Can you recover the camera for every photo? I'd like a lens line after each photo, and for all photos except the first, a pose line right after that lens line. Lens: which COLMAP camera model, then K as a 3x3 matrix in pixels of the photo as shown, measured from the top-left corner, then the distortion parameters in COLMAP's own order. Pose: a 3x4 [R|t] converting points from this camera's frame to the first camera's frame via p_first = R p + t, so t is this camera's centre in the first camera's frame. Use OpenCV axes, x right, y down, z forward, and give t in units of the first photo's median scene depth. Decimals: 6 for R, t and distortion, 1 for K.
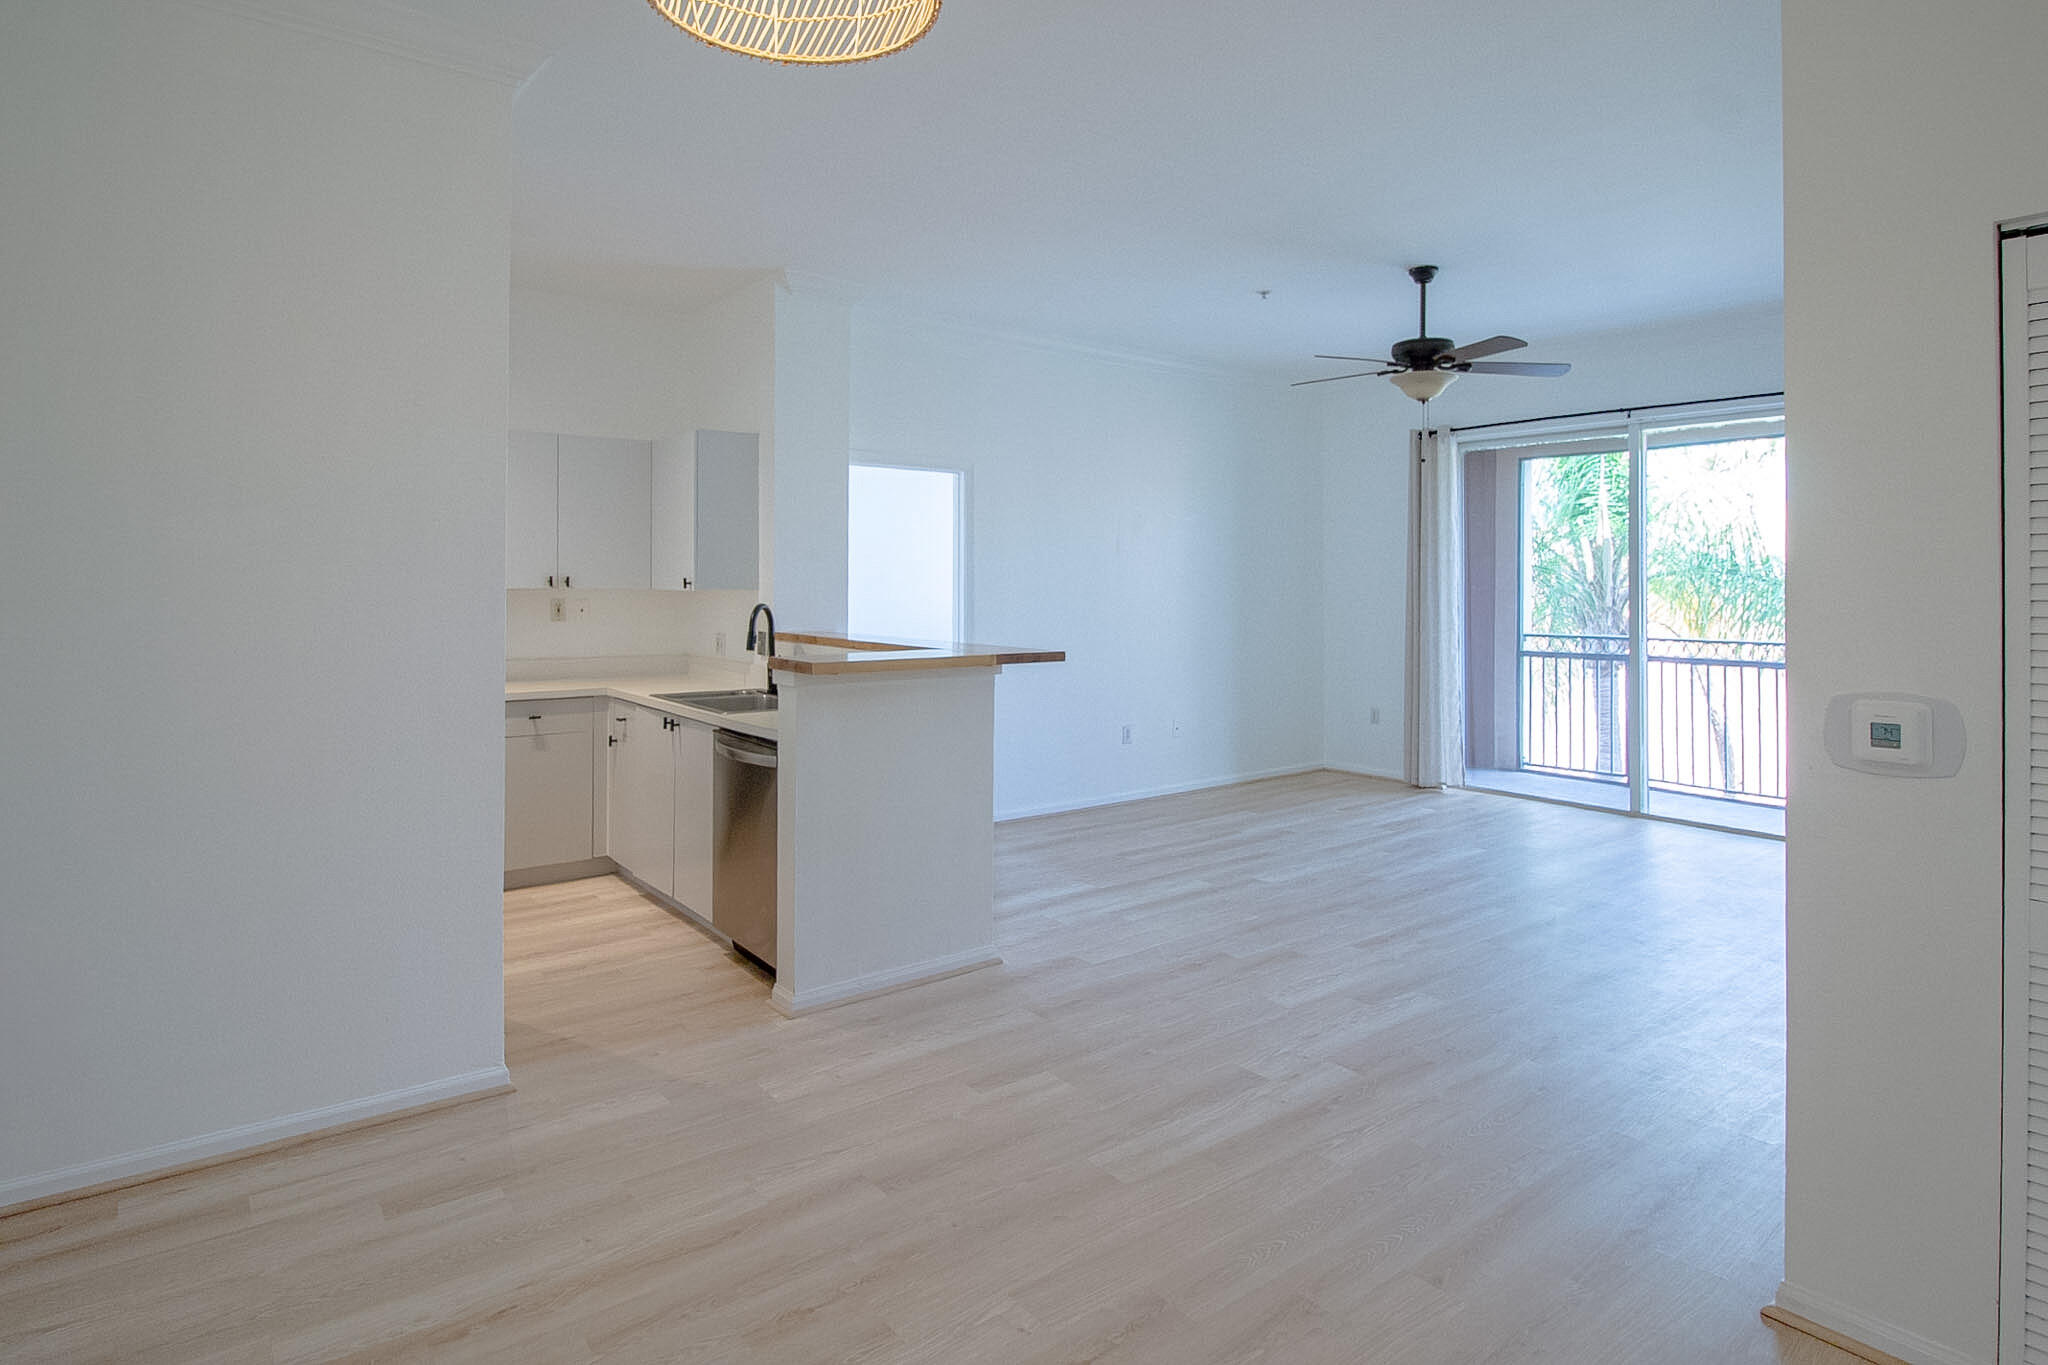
lens RADIAL K [[1083.4, 0, 1027.0], [0, 1083.4, 570.8], [0, 0, 1]] dist [-0.021455, -0.000560]
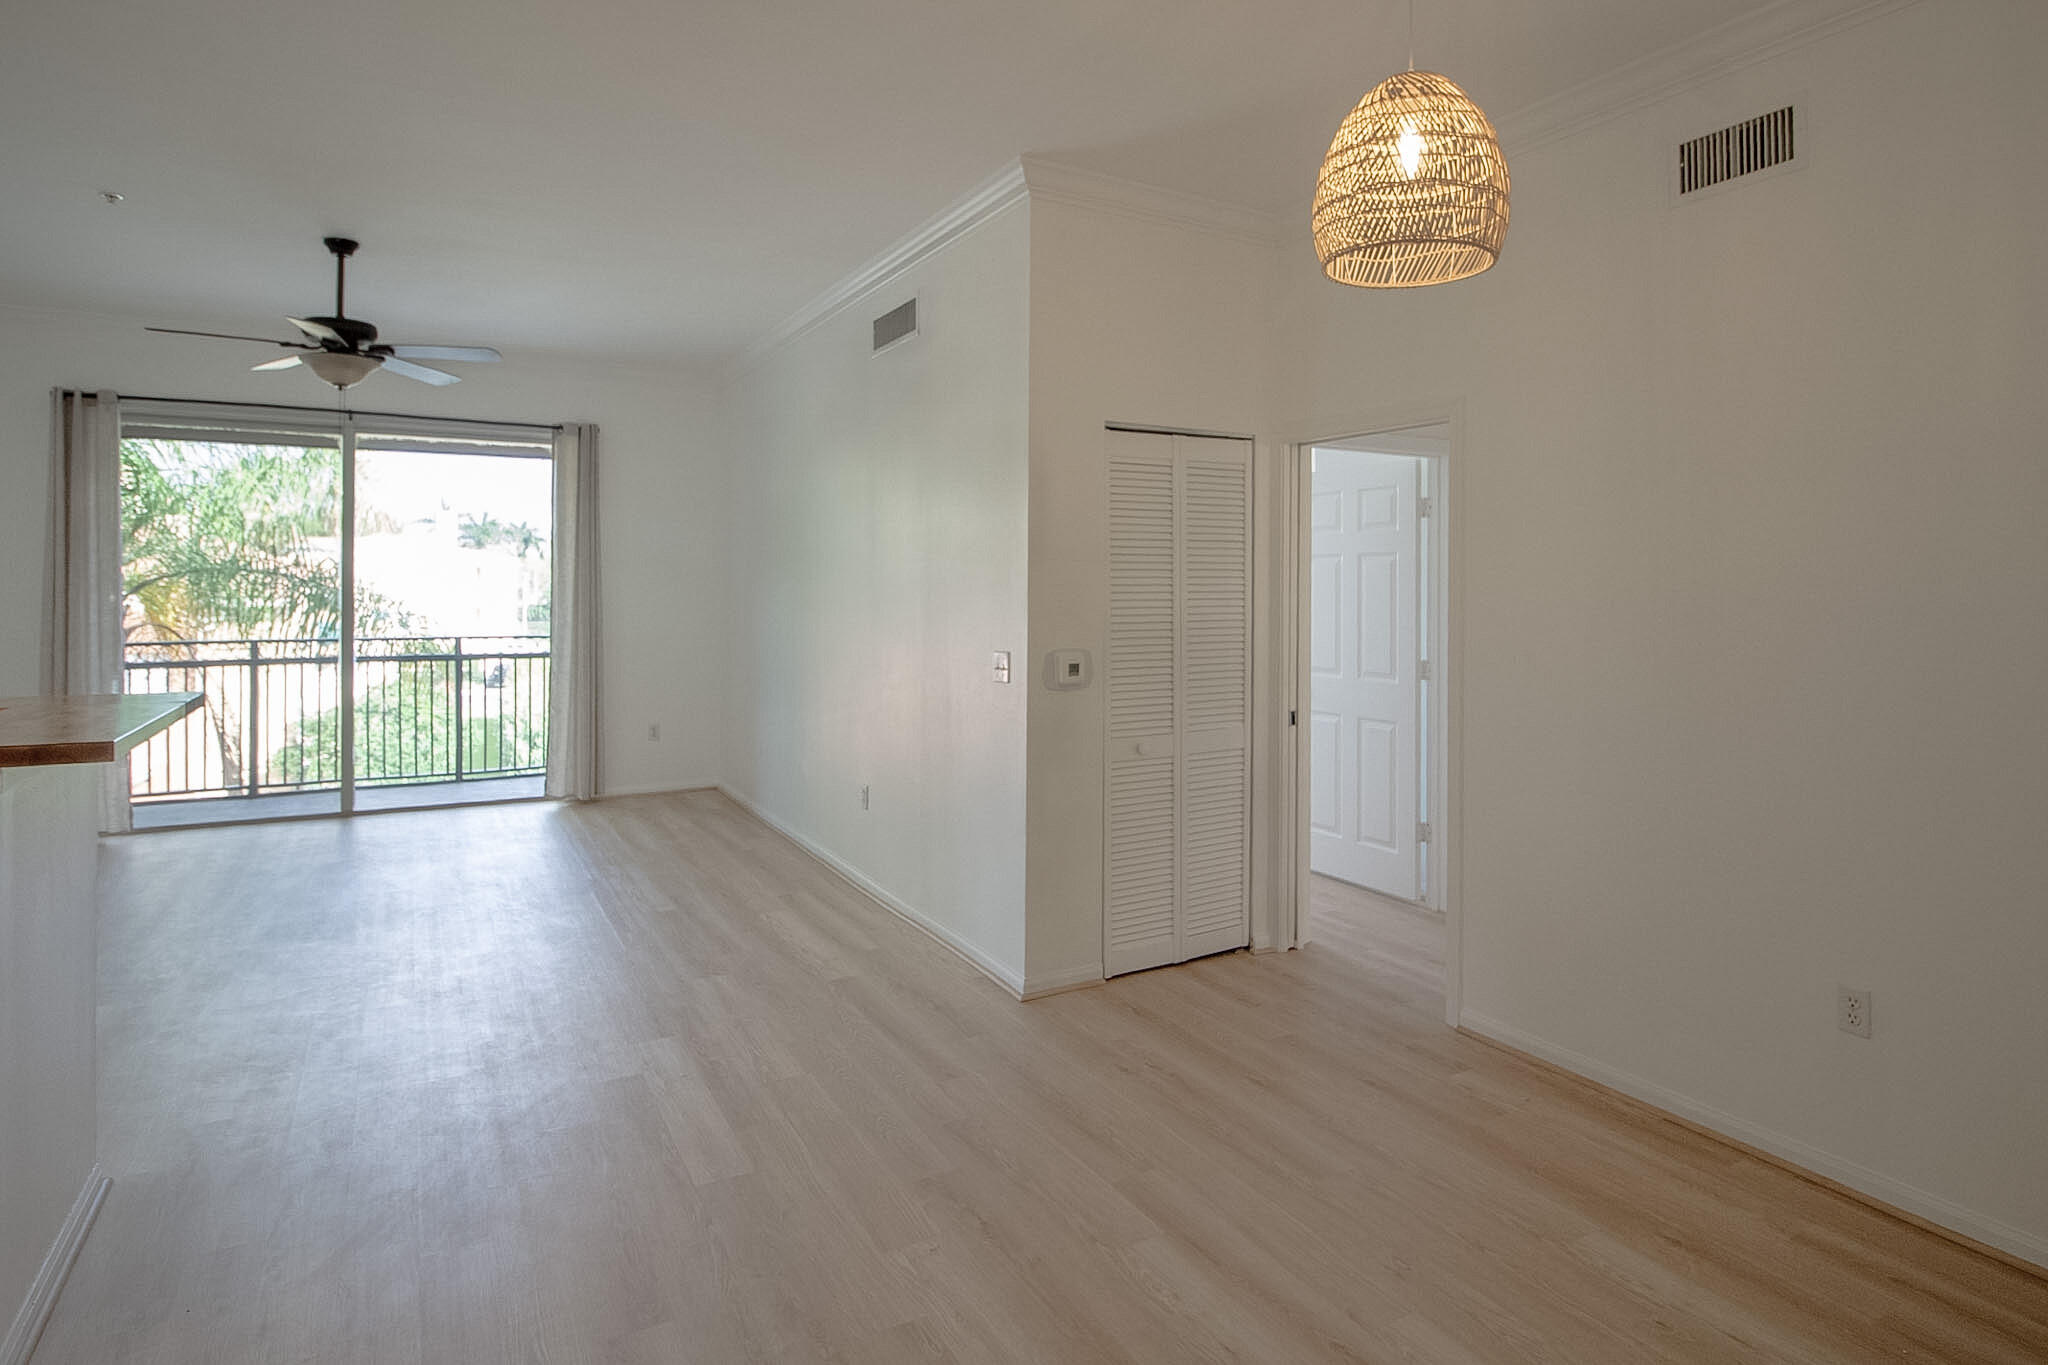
lens RADIAL K [[1083.4, 0, 1031.9], [0, 1083.4, 598.1], [0, 0, 1]] dist [-0.021455, -0.000560]
pose [[0.152902, -0.013914, 0.988143, -0.411167], [-0.016322, 0.999729, 0.016603, -0.004352], [-0.988107, -0.018667, 0.152633, 0.269091]]
